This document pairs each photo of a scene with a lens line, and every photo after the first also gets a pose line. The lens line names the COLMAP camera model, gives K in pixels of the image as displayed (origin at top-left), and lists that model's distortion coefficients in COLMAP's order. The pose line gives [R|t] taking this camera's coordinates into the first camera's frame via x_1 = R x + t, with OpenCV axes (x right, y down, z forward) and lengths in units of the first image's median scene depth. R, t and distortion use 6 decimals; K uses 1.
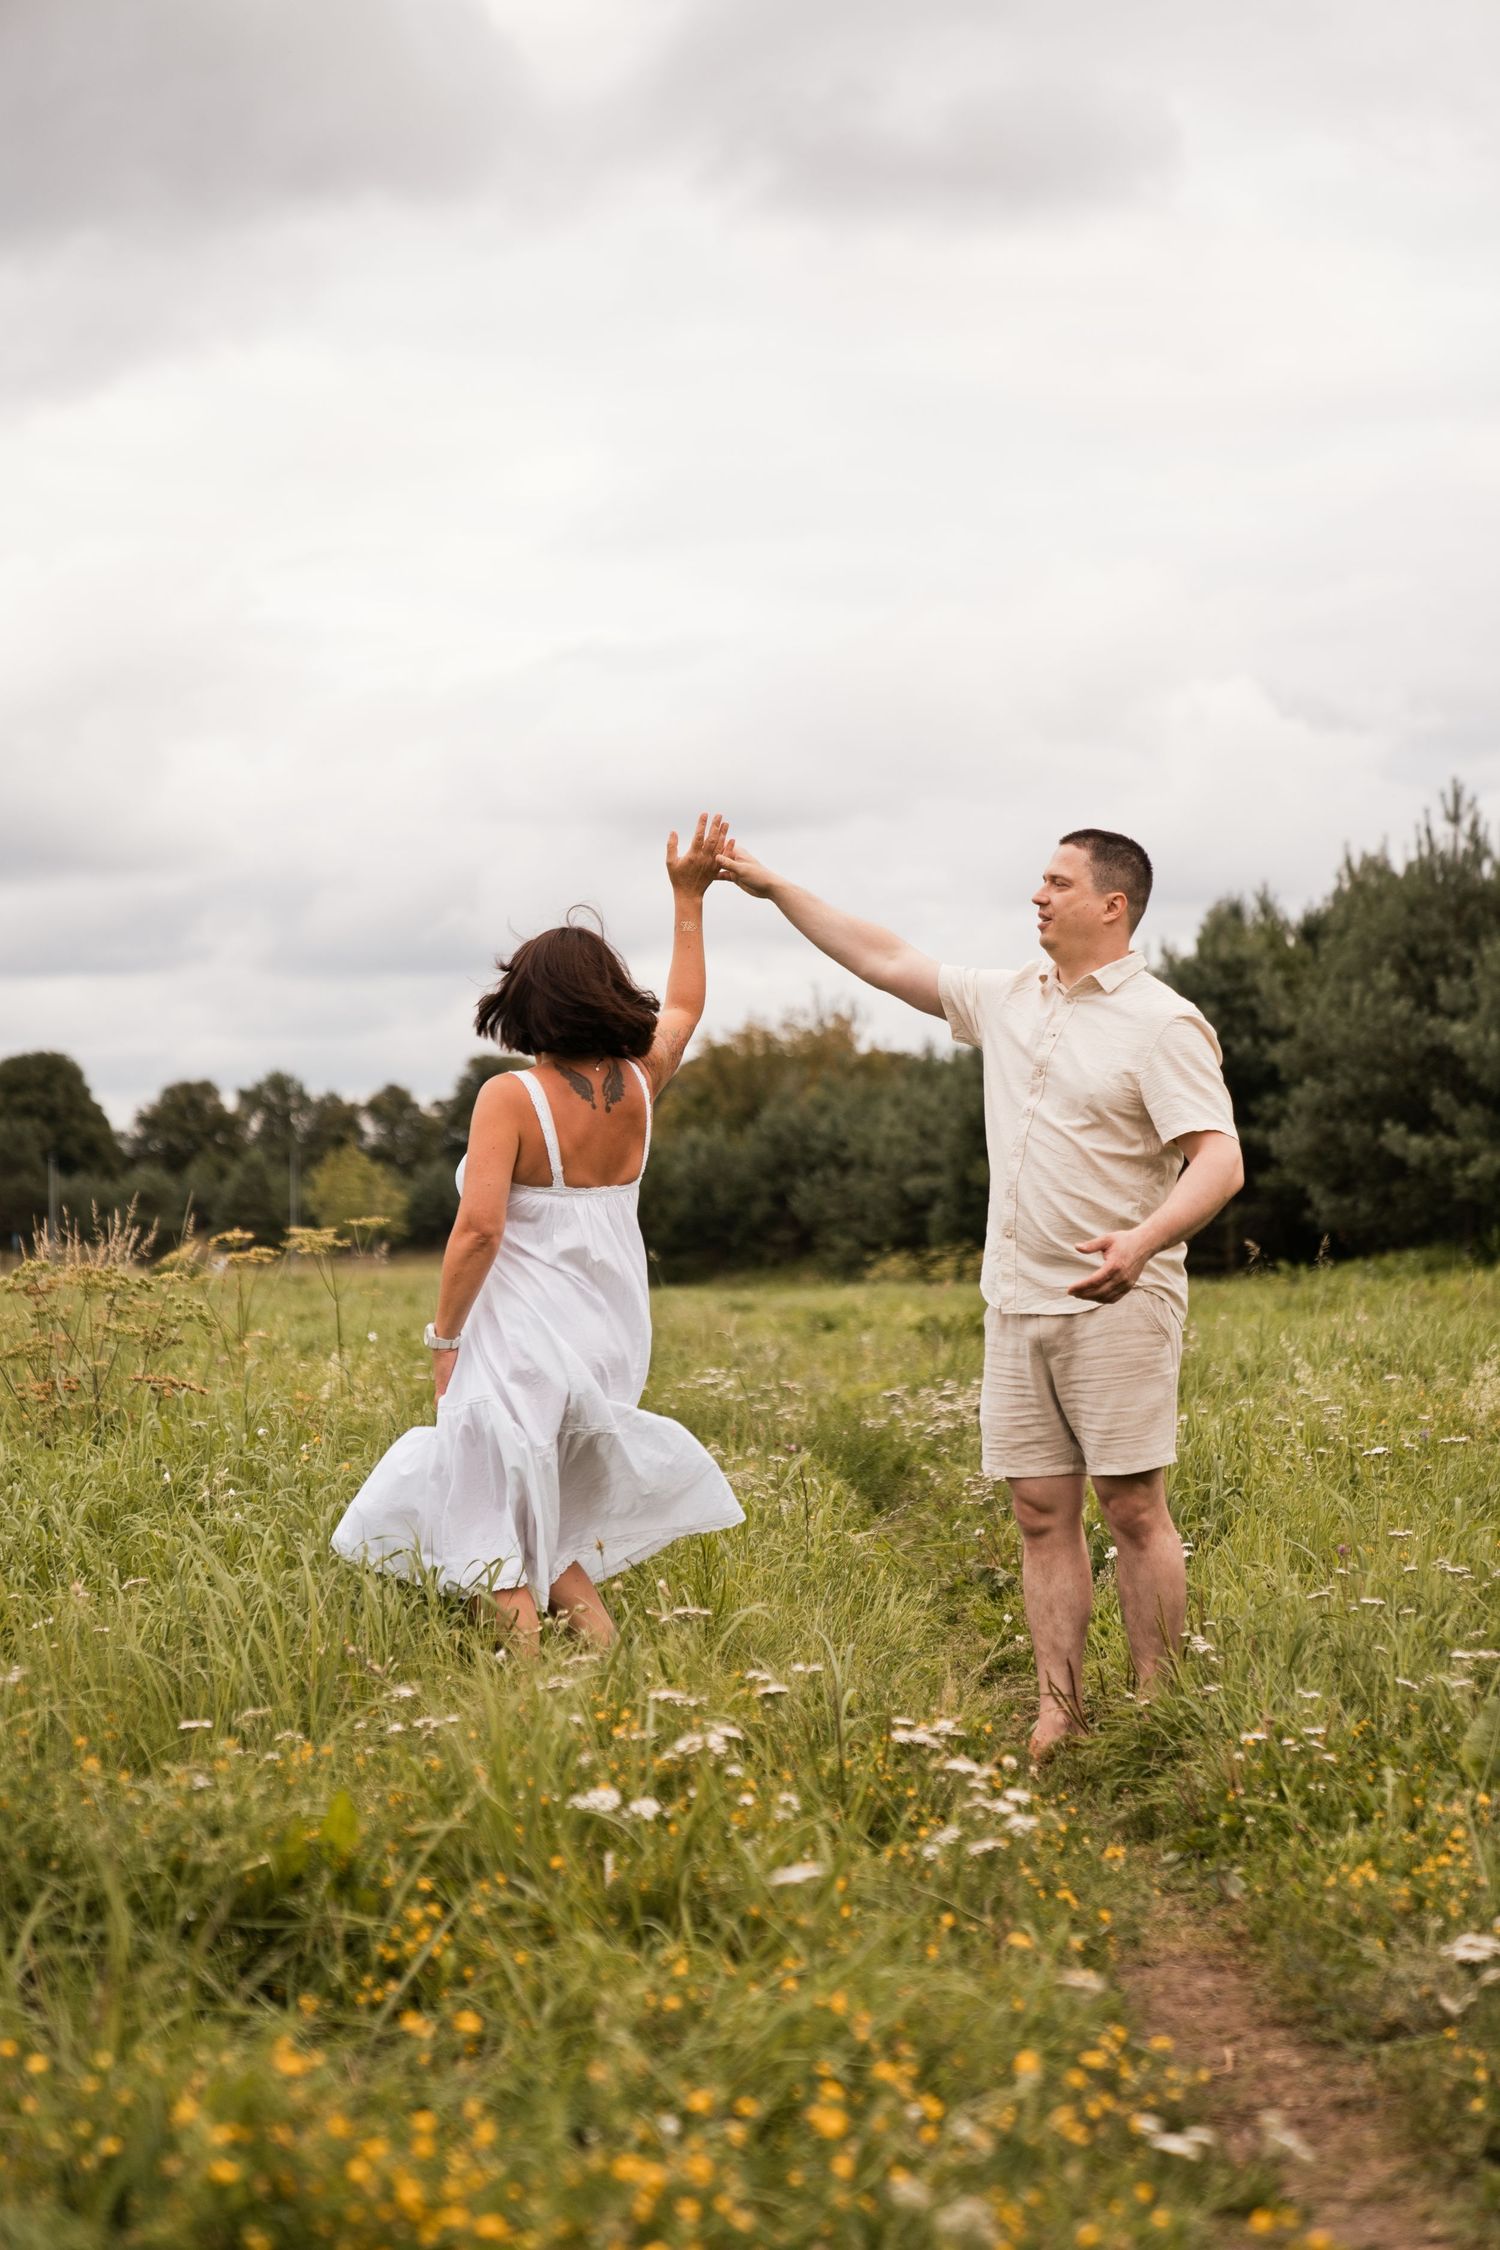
lens RADIAL K [[4583.4, 0, 750.0], [0, 4583.4, 1125.0], [0, 0, 1]] dist [-0.038574, 0.237029]
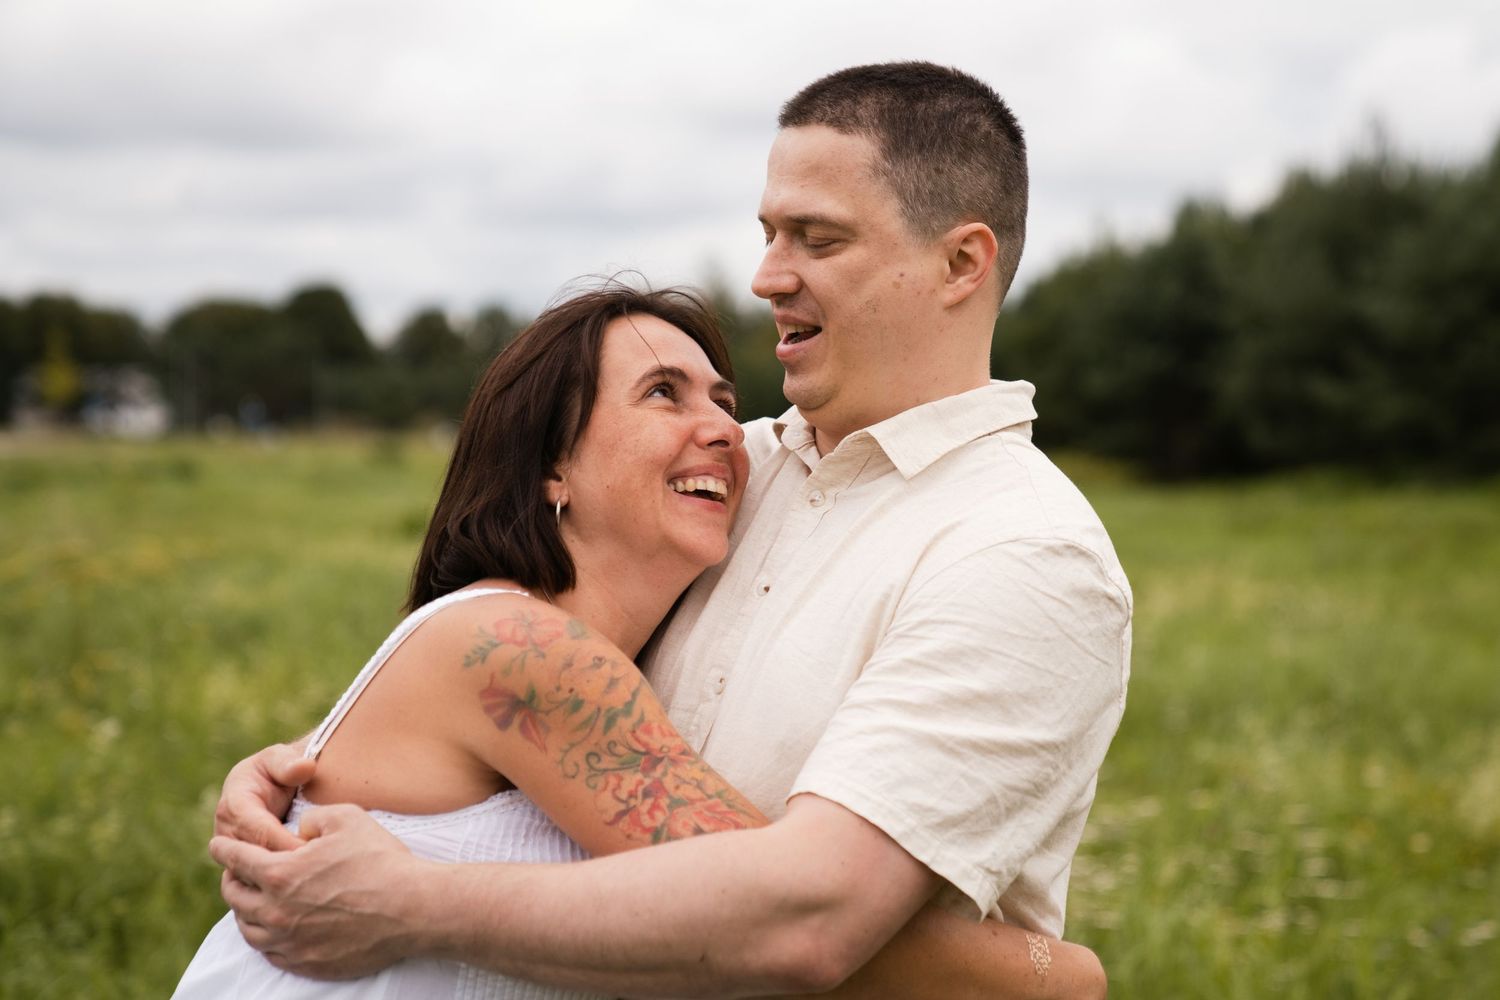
lens RADIAL K [[3055.6, 0, 750.0], [0, 3055.6, 500.0], [0, 0, 1]] dist [-0.038574, 0.237029]
pose [[0.998936, 0.029868, -0.035140, 0.013177], [-0.027867, 0.998036, 0.056106, -0.008267], [0.036747, -0.055067, 0.997806, 0.138487]]
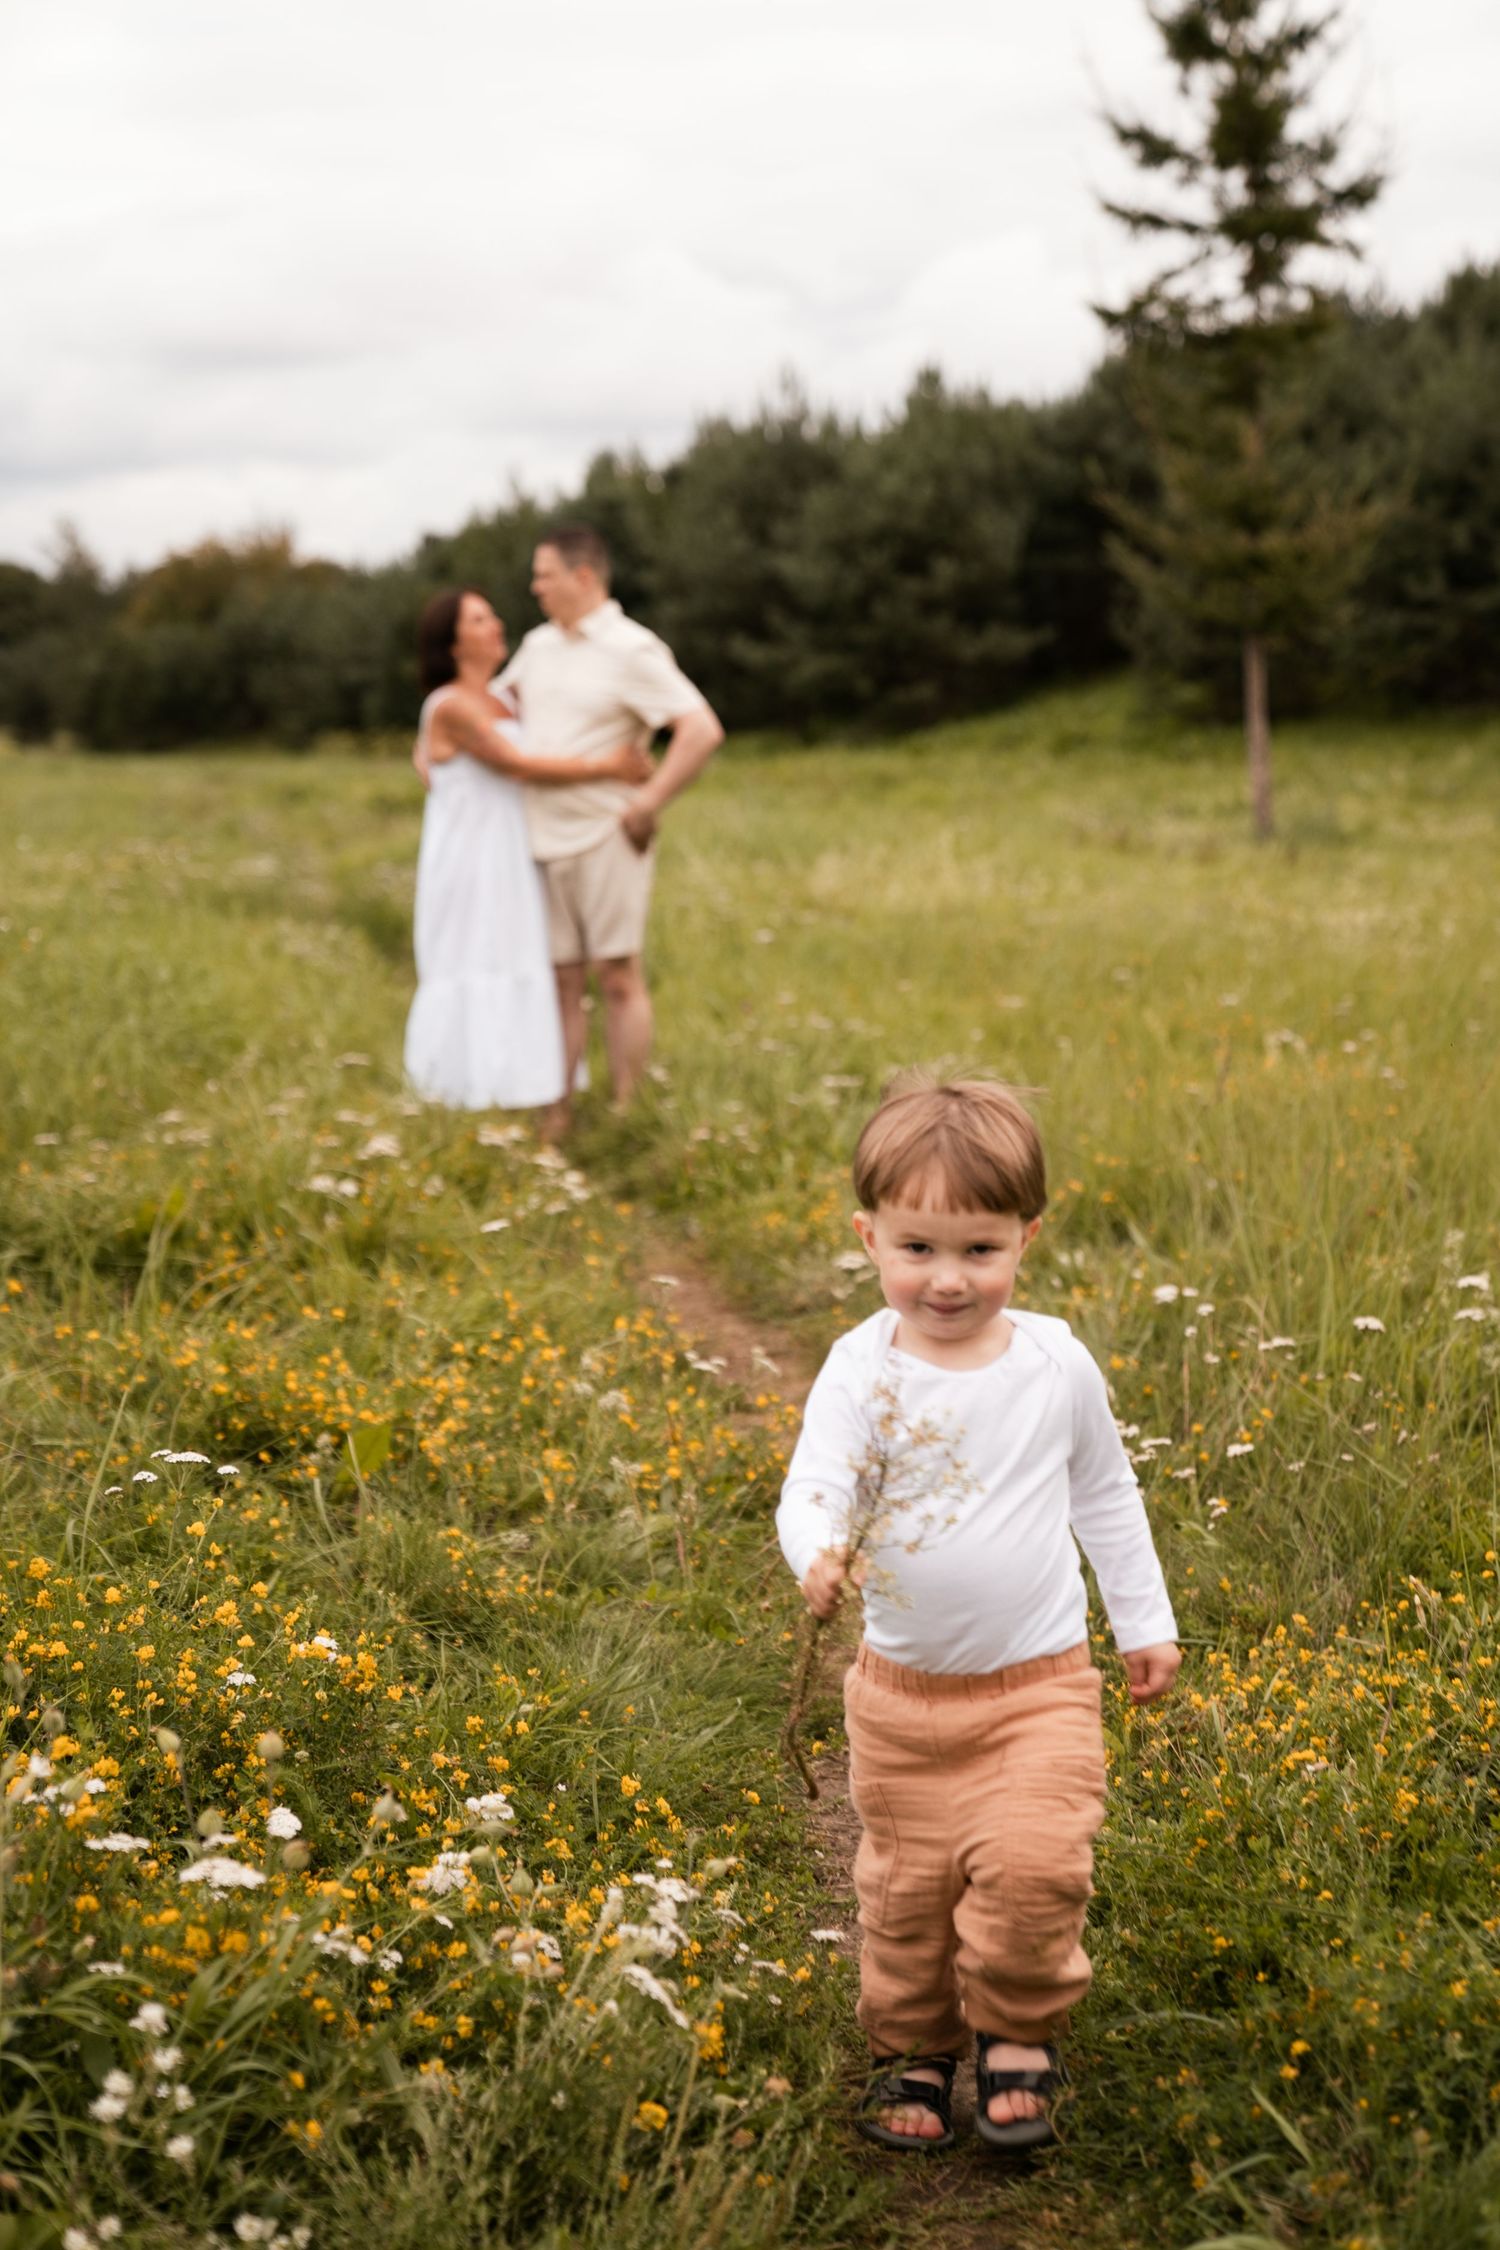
lens RADIAL K [[3738.7, 0, 750.0], [0, 3738.7, 1125.0], [0, 0, 1]] dist [-0.015083, -0.033544]
pose [[0.989312, -0.015436, 0.144992, -0.008812], [-0.004514, 0.990661, 0.136271, -0.006720], [-0.145742, -0.135469, 0.980004, -0.039317]]
